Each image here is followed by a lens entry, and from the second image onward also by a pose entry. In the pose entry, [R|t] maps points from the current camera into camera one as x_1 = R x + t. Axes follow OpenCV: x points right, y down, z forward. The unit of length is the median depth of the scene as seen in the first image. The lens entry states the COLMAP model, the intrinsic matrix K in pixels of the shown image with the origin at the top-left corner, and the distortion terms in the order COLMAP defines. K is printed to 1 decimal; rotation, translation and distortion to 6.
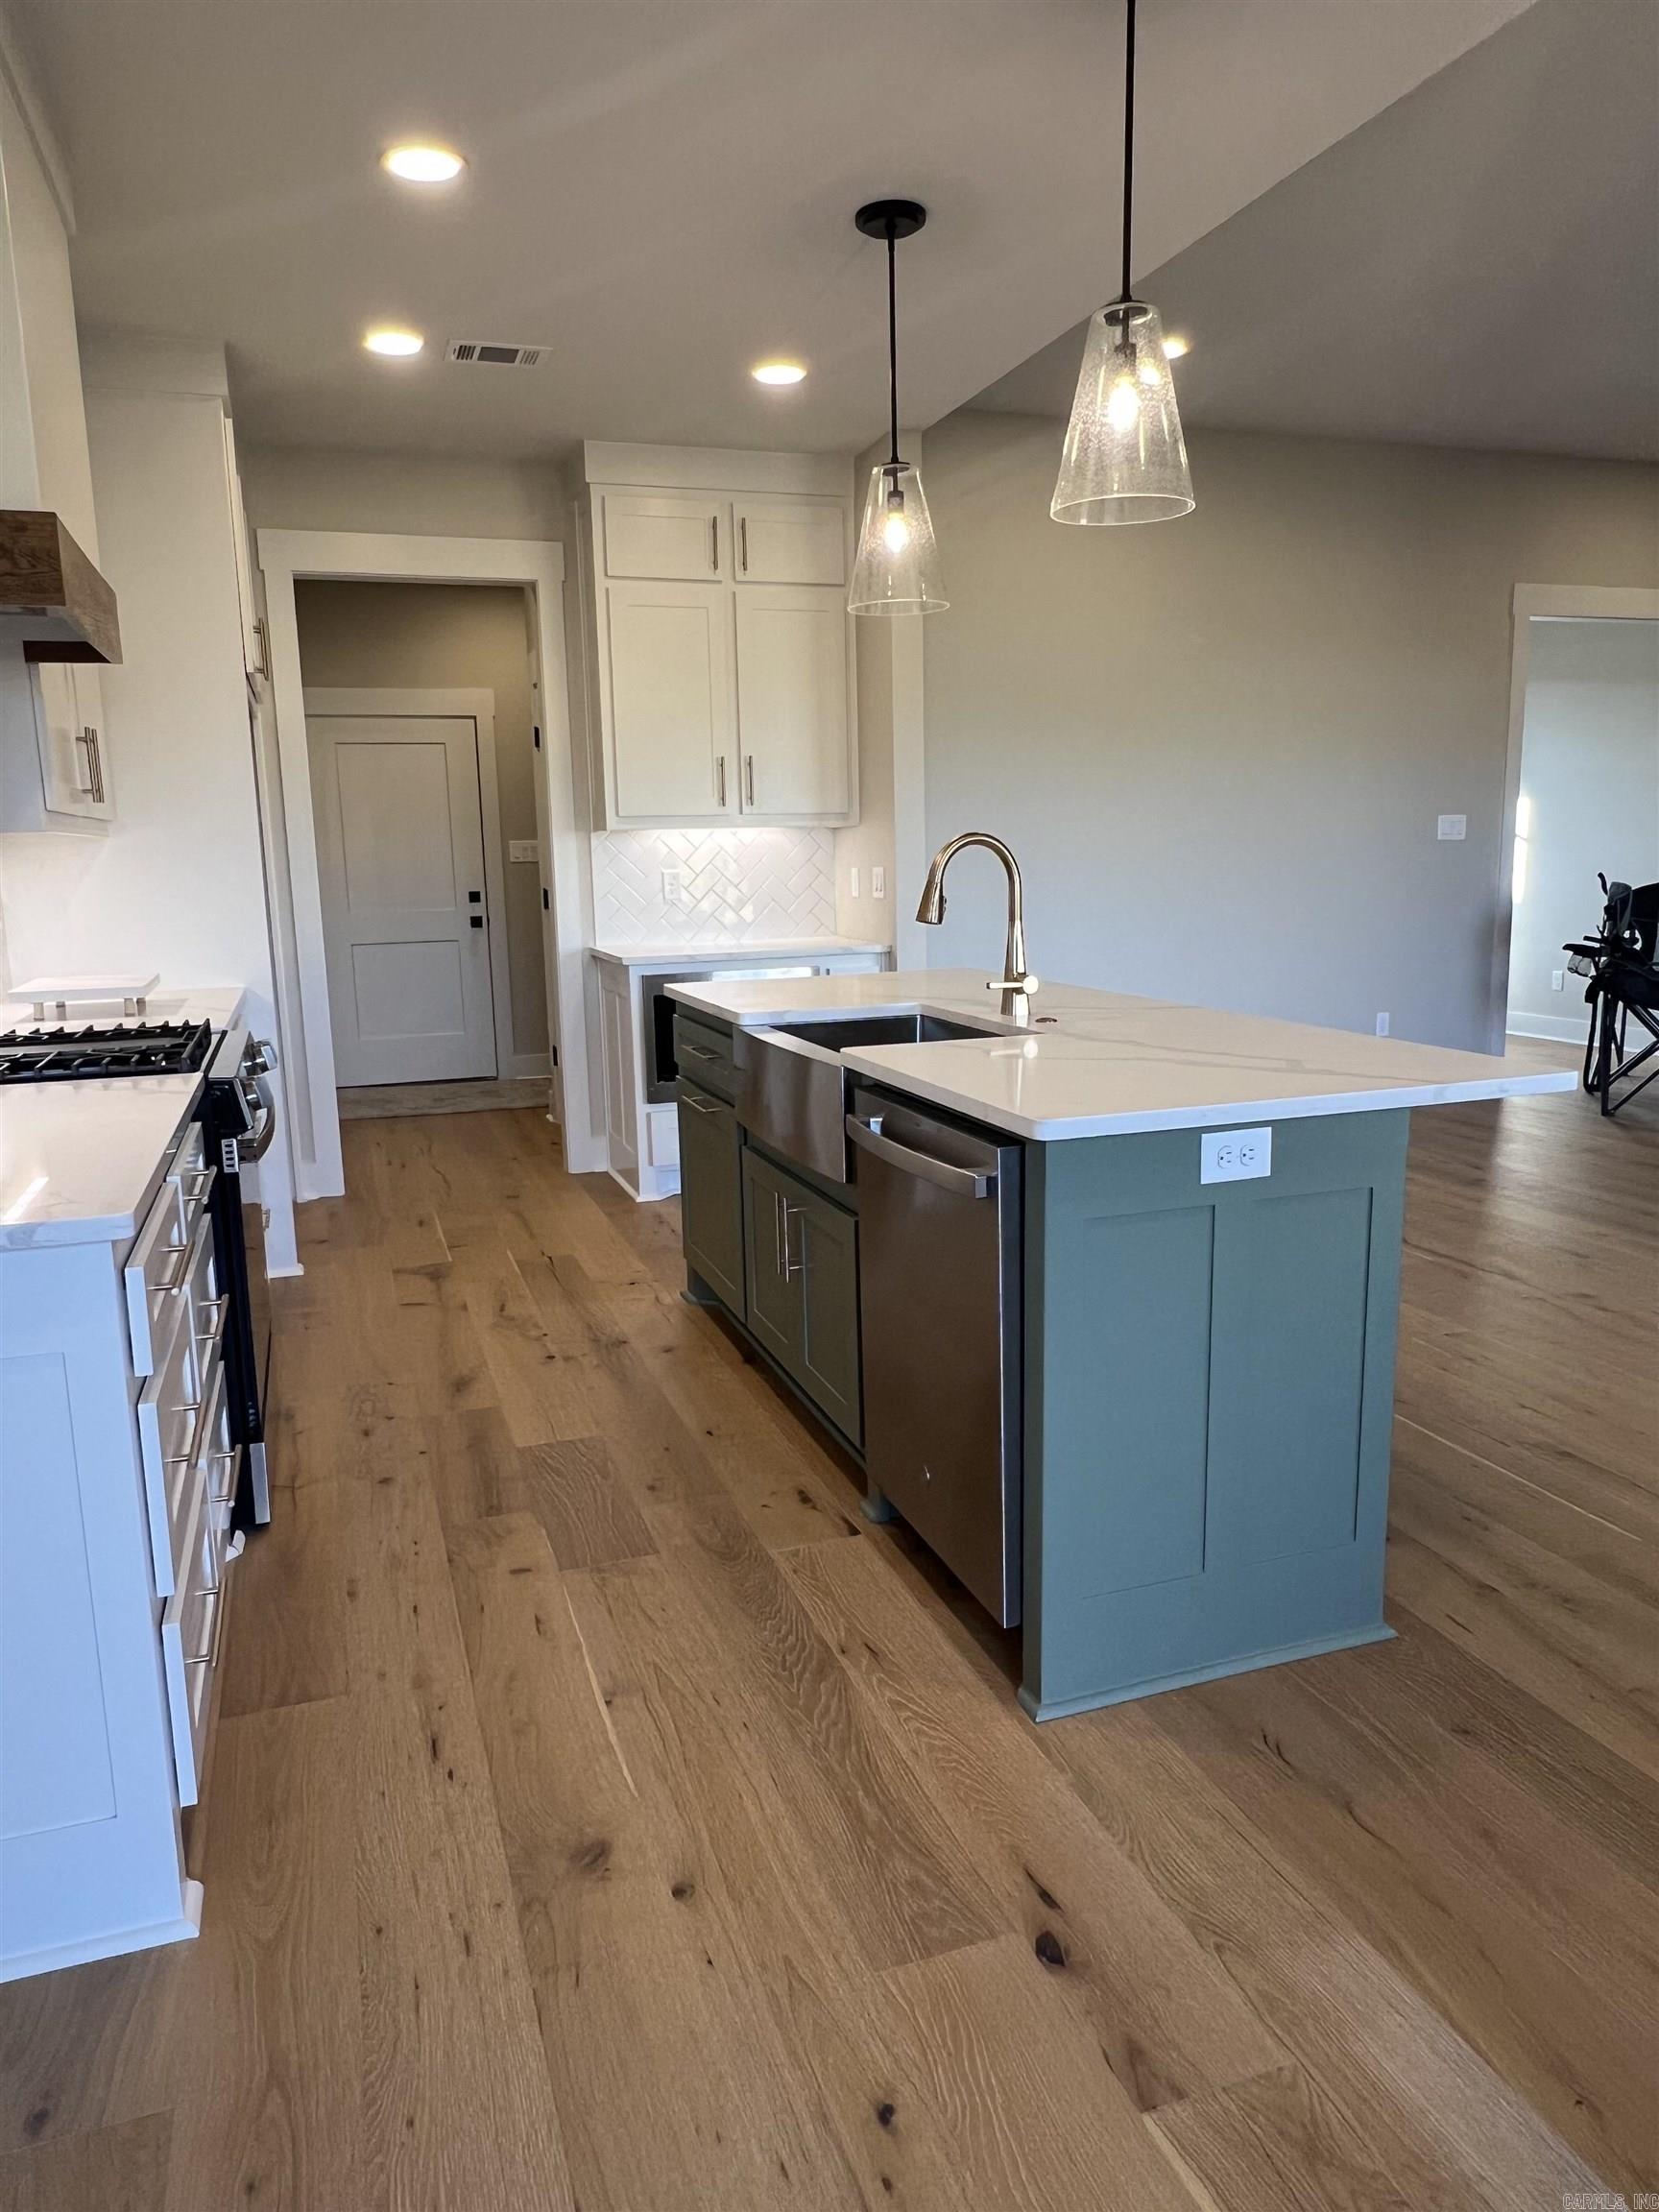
lens RADIAL K [[1439.9, 0, 825.6], [0, 1439.9, 1103.1], [0, 0, 1]] dist [-0.002043, 0.000788]
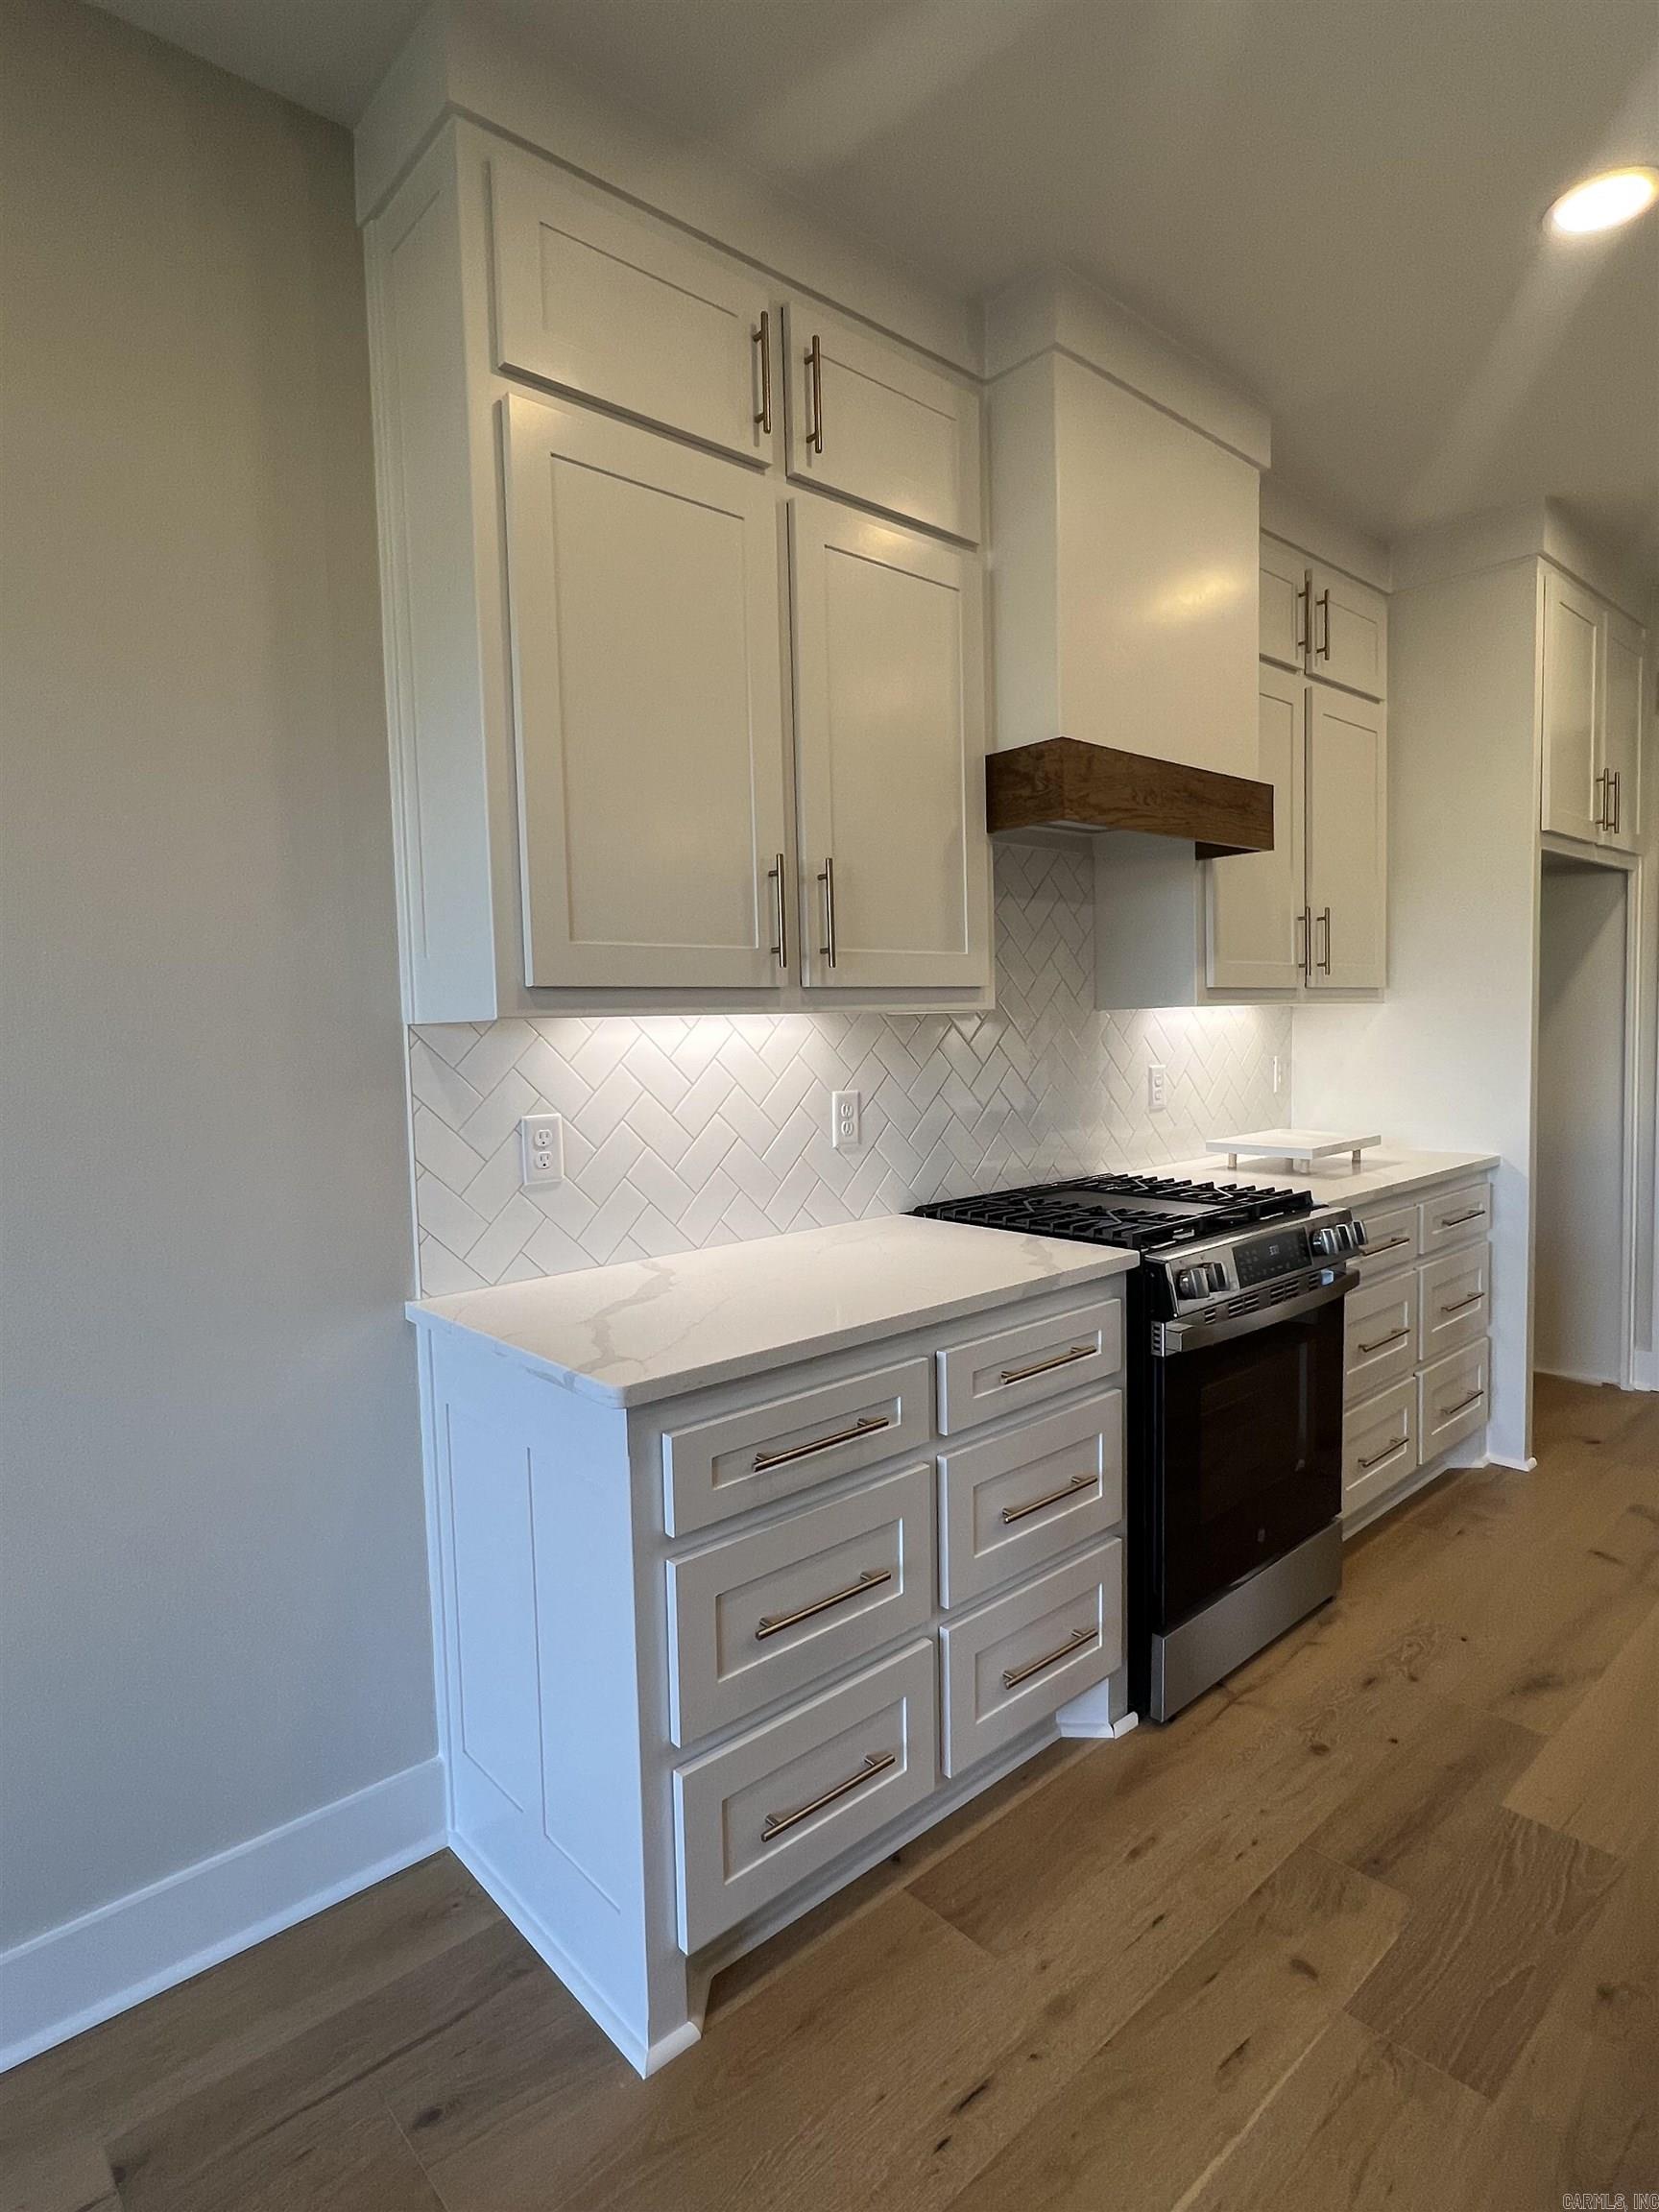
lens RADIAL K [[1173.0, 0, 831.1], [0, 1173.0, 1100.1], [0, 0, 1]] dist [-0.005262, 0.001741]
pose [[0.384014, 0.071288, -0.920571, 0.178923], [-0.145864, 0.989179, 0.015754, -0.081897], [0.911733, 0.128228, 0.390257, 0.358328]]
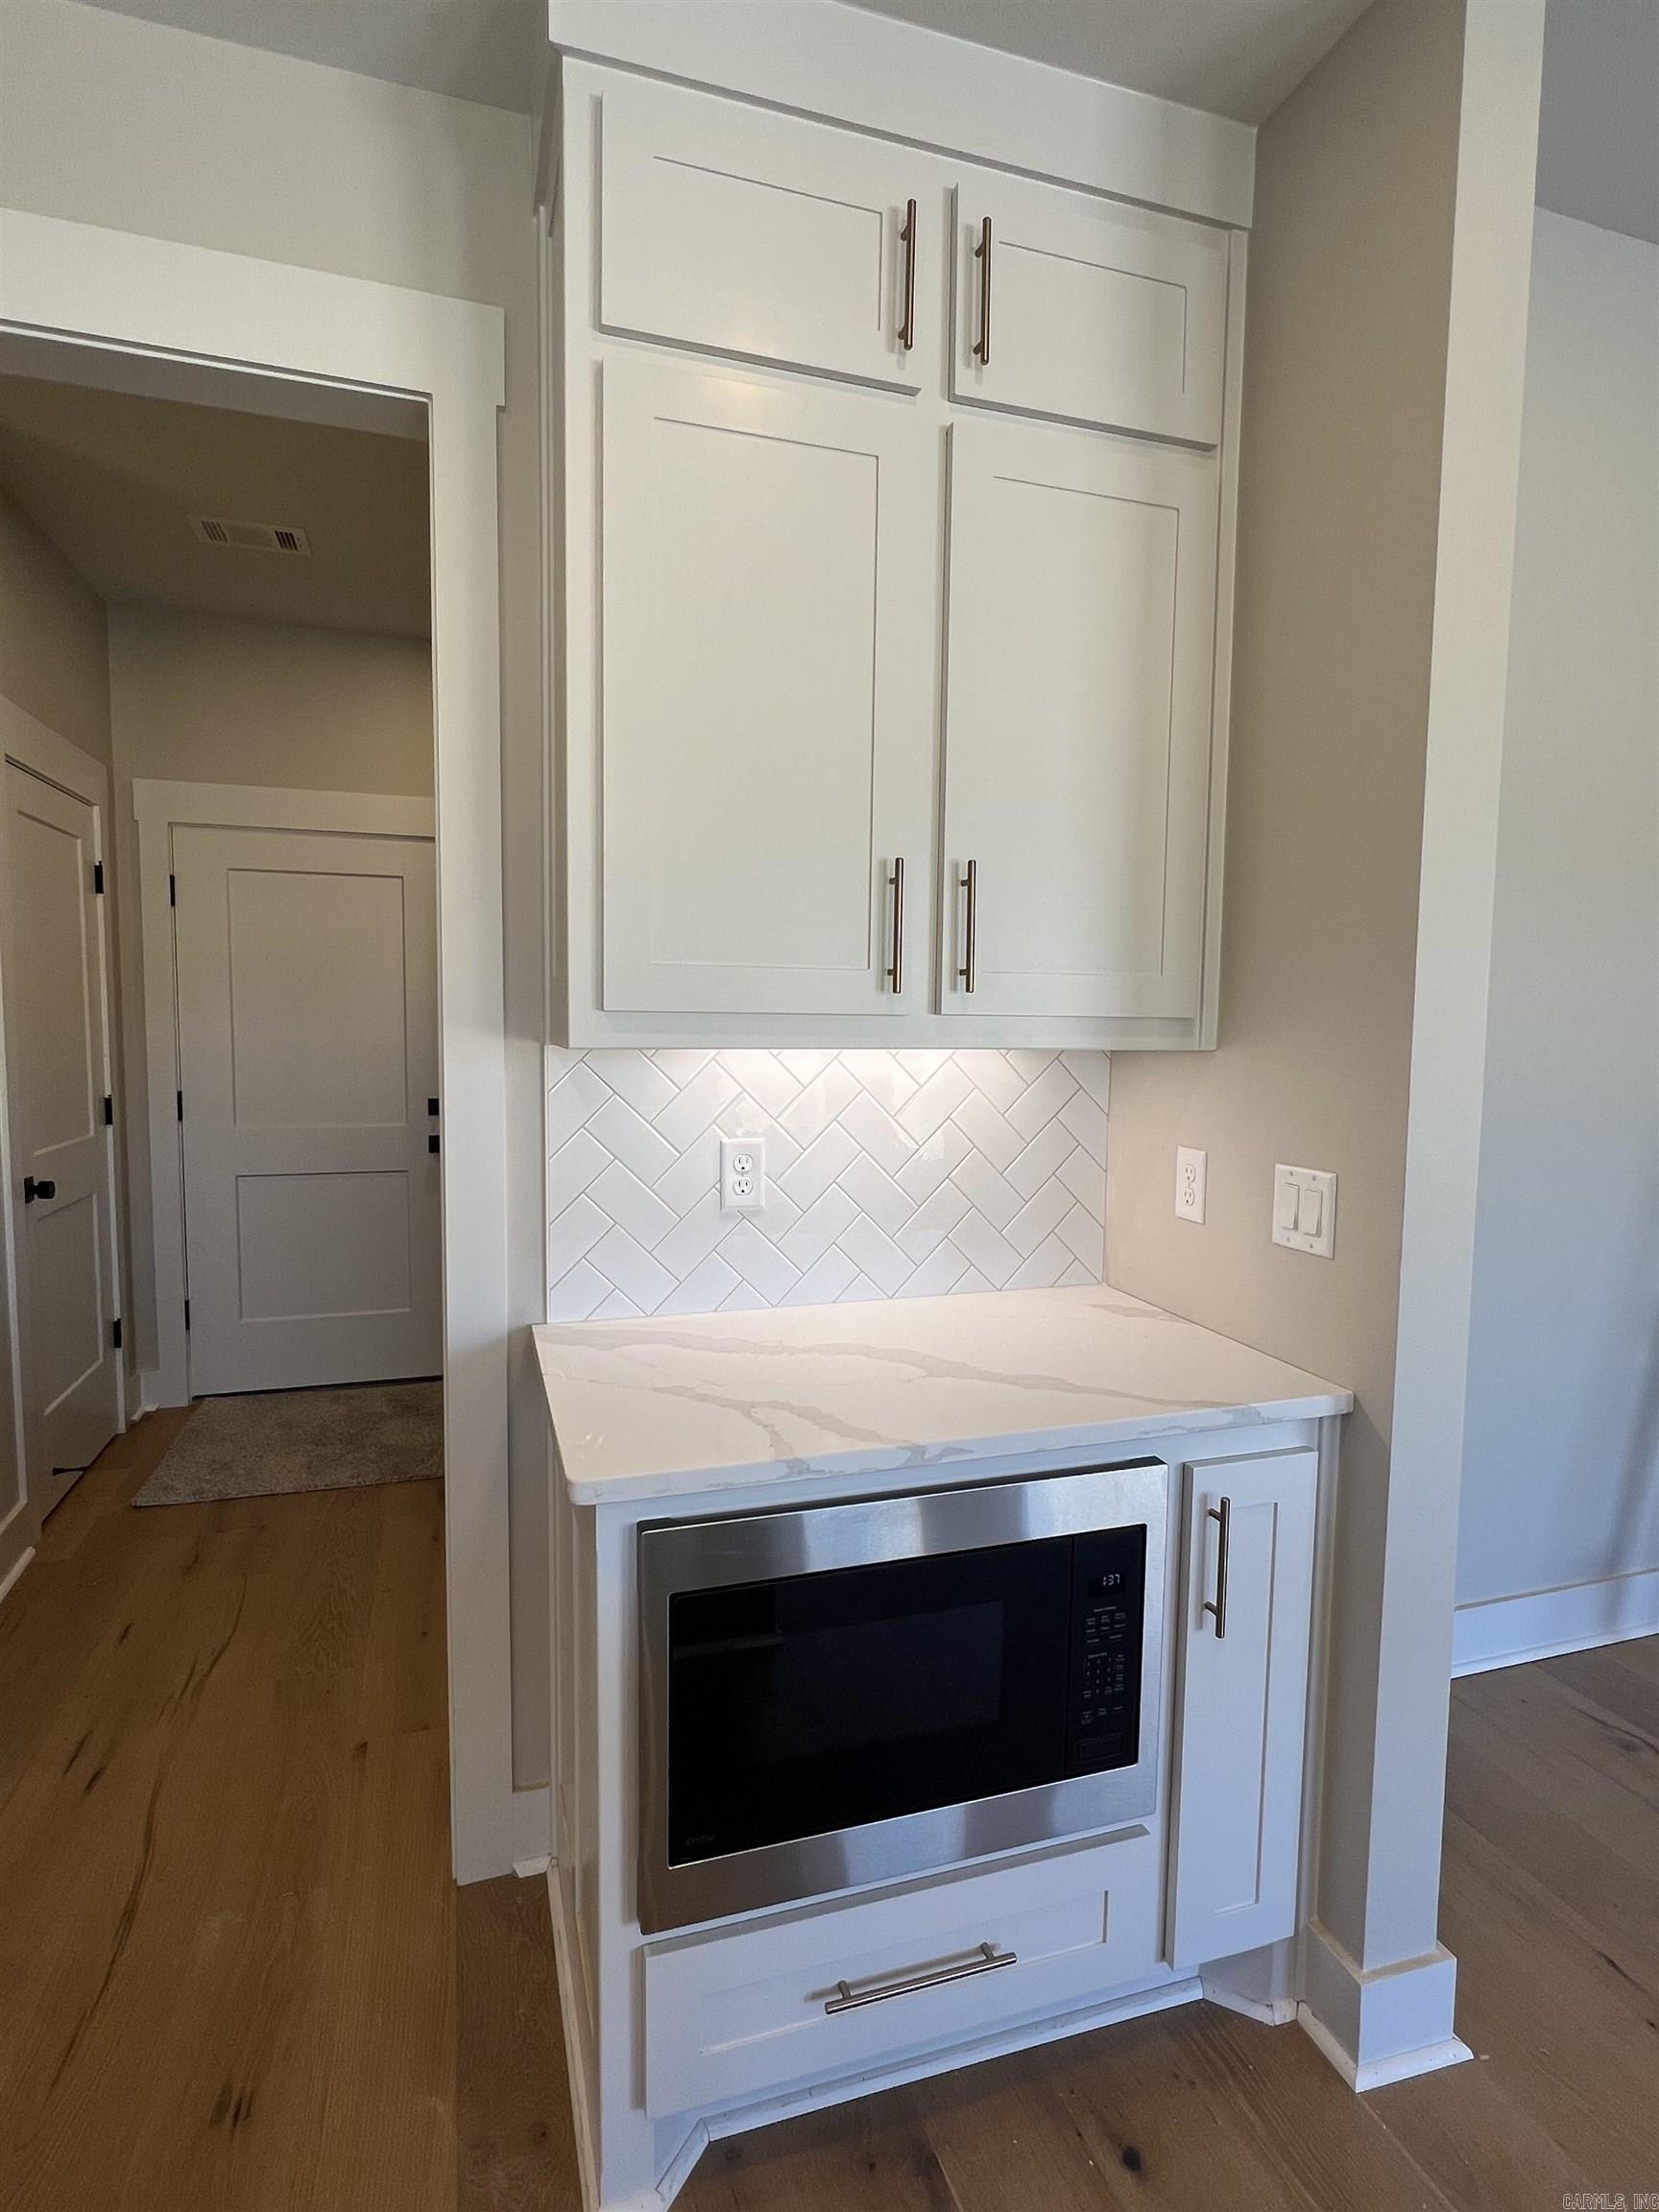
lens RADIAL K [[1094.6, 0, 827.5], [0, 1094.6, 1105.7], [0, 0, 1]] dist [-0.004805, -0.001026]
pose [[0.999140, 0.036108, -0.020395, -0.129125], [-0.037945, 0.994426, -0.098368, -0.236998], [0.016729, 0.099057, 0.994941, 1.151602]]
